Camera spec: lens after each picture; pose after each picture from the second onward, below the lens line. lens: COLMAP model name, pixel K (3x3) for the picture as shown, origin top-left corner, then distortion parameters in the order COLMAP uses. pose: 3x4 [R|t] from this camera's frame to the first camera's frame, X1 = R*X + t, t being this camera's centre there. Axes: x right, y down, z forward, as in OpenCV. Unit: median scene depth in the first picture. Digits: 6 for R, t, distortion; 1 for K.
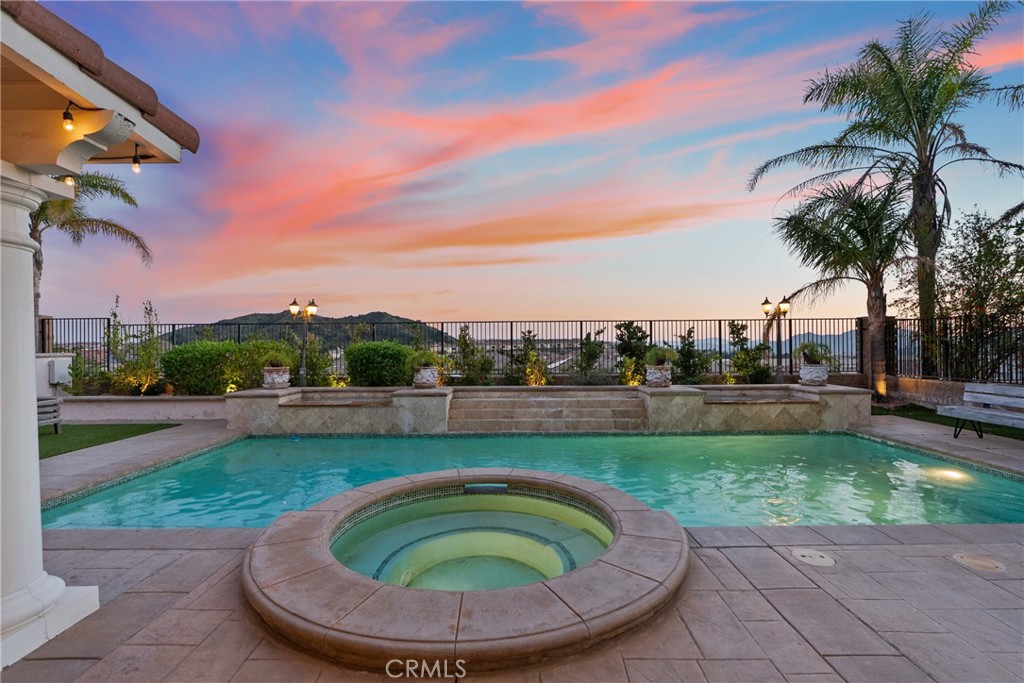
lens RADIAL K [[465.0, 0, 513.6], [0, 465.0, 343.3], [0, 0, 1]] dist [-0.010395, 0.003389]
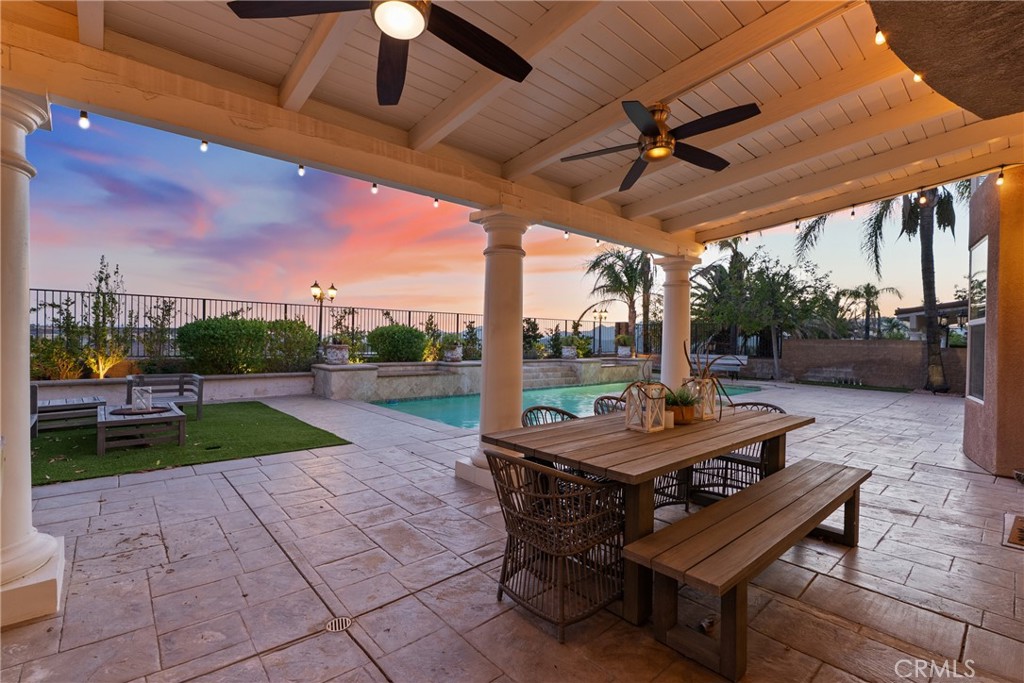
lens RADIAL K [[465.0, 0, 513.3], [0, 465.0, 341.2], [0, 0, 1]] dist [-0.010395, 0.003389]
pose [[0.741120, 0.016689, 0.671165, -1.040878], [-0.022138, 0.999755, -0.000414, 0.037654], [-0.671008, -0.014551, 0.741308, -0.101864]]
